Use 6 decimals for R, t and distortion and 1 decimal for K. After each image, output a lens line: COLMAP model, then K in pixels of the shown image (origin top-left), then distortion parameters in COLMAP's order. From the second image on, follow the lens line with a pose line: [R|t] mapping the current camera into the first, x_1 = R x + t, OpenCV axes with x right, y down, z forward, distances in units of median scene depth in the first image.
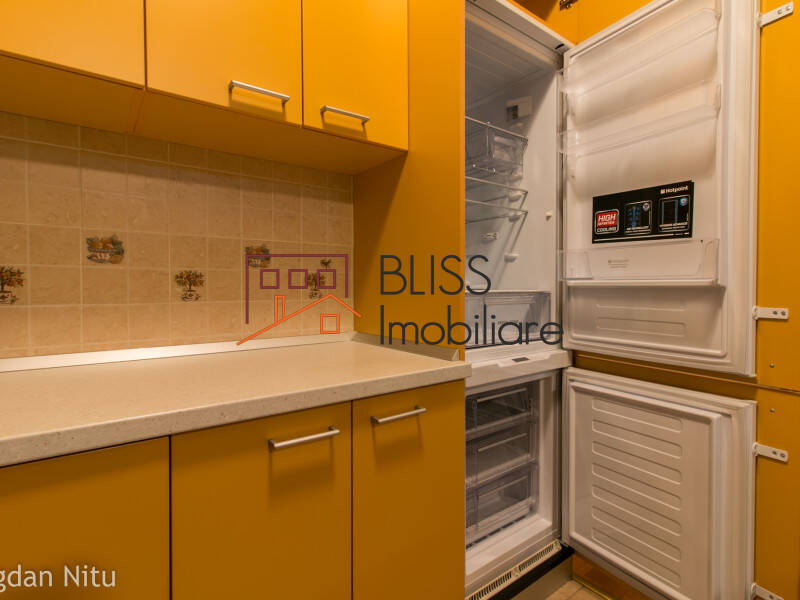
lens RADIAL K [[410.9, 0, 405.9], [0, 410.9, 298.8], [0, 0, 1]] dist [-0.000647, -0.001271]
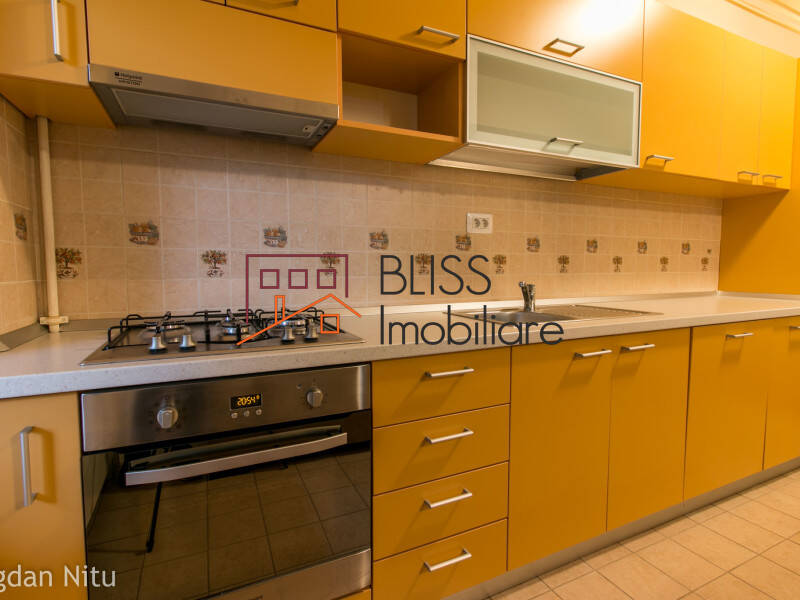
lens RADIAL K [[410.9, 0, 403.1], [0, 410.9, 296.4], [0, 0, 1]] dist [-0.000647, -0.001271]
pose [[0.976765, 0.015006, -0.213788, -1.490977], [-0.005640, 0.999000, 0.044351, 0.048630], [0.214240, -0.042115, 0.975873, -1.365514]]
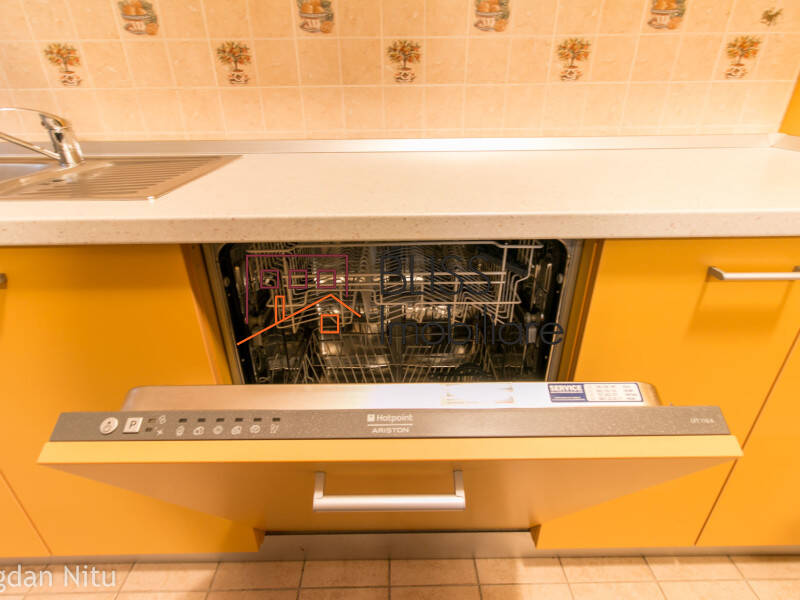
lens RADIAL K [[537.3, 0, 396.7], [0, 537.3, 307.7], [0, 0, 1]] dist [0.006560, -0.001280]
pose [[0.807611, 0.237811, -0.539640, -0.148176], [-0.008681, 0.919779, 0.392341, 0.003633], [0.589652, -0.312174, 0.744888, -0.116318]]
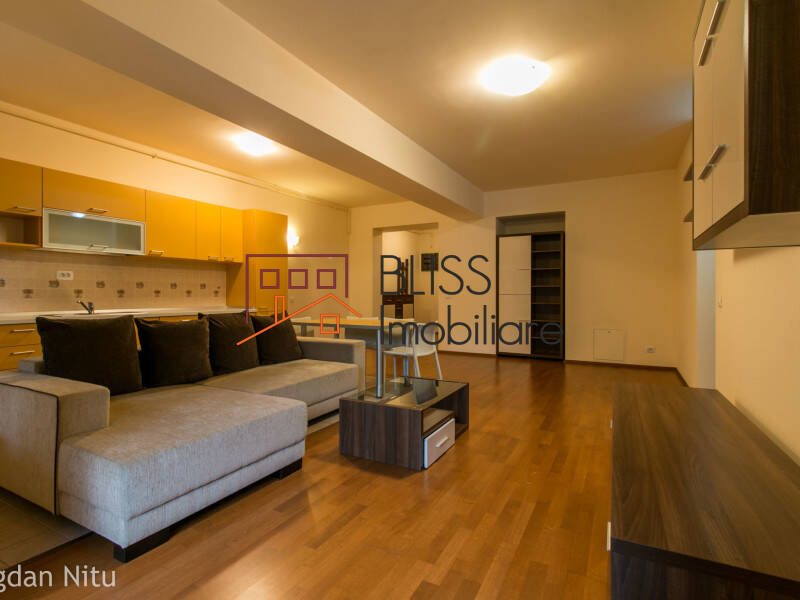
lens RADIAL K [[410.9, 0, 400.0], [0, 410.9, 293.4], [0, 0, 1]] dist [-0.000647, -0.001271]
pose [[0.918297, 0.001181, 0.395890, -0.222717], [0.011547, 0.999490, -0.029768, 0.133855], [-0.395723, 0.031907, 0.917815, -4.274782]]
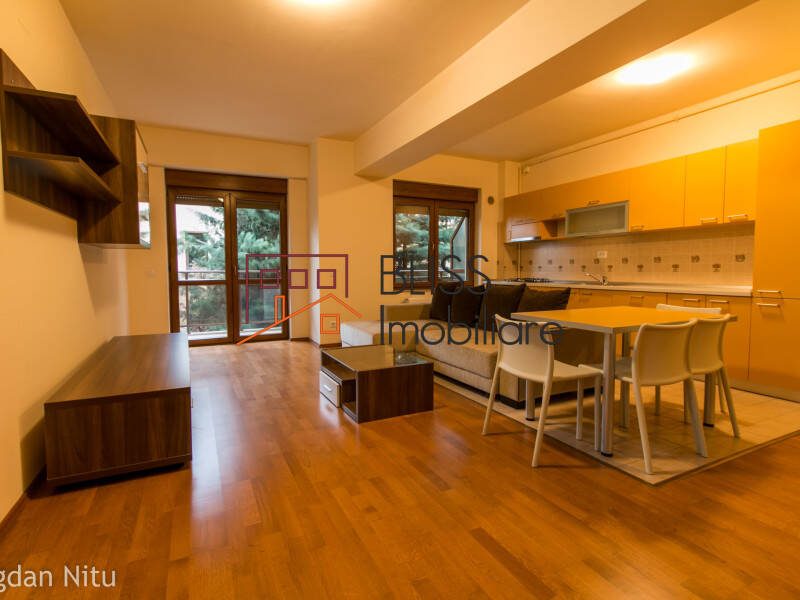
lens RADIAL K [[410.9, 0, 398.1], [0, 410.9, 294.8], [0, 0, 1]] dist [-0.000647, -0.001271]
pose [[-0.193870, 0.060896, -0.979135, 3.770096], [-0.027664, 0.997335, 0.067505, 0.039050], [0.980637, 0.040174, -0.191669, -1.057805]]
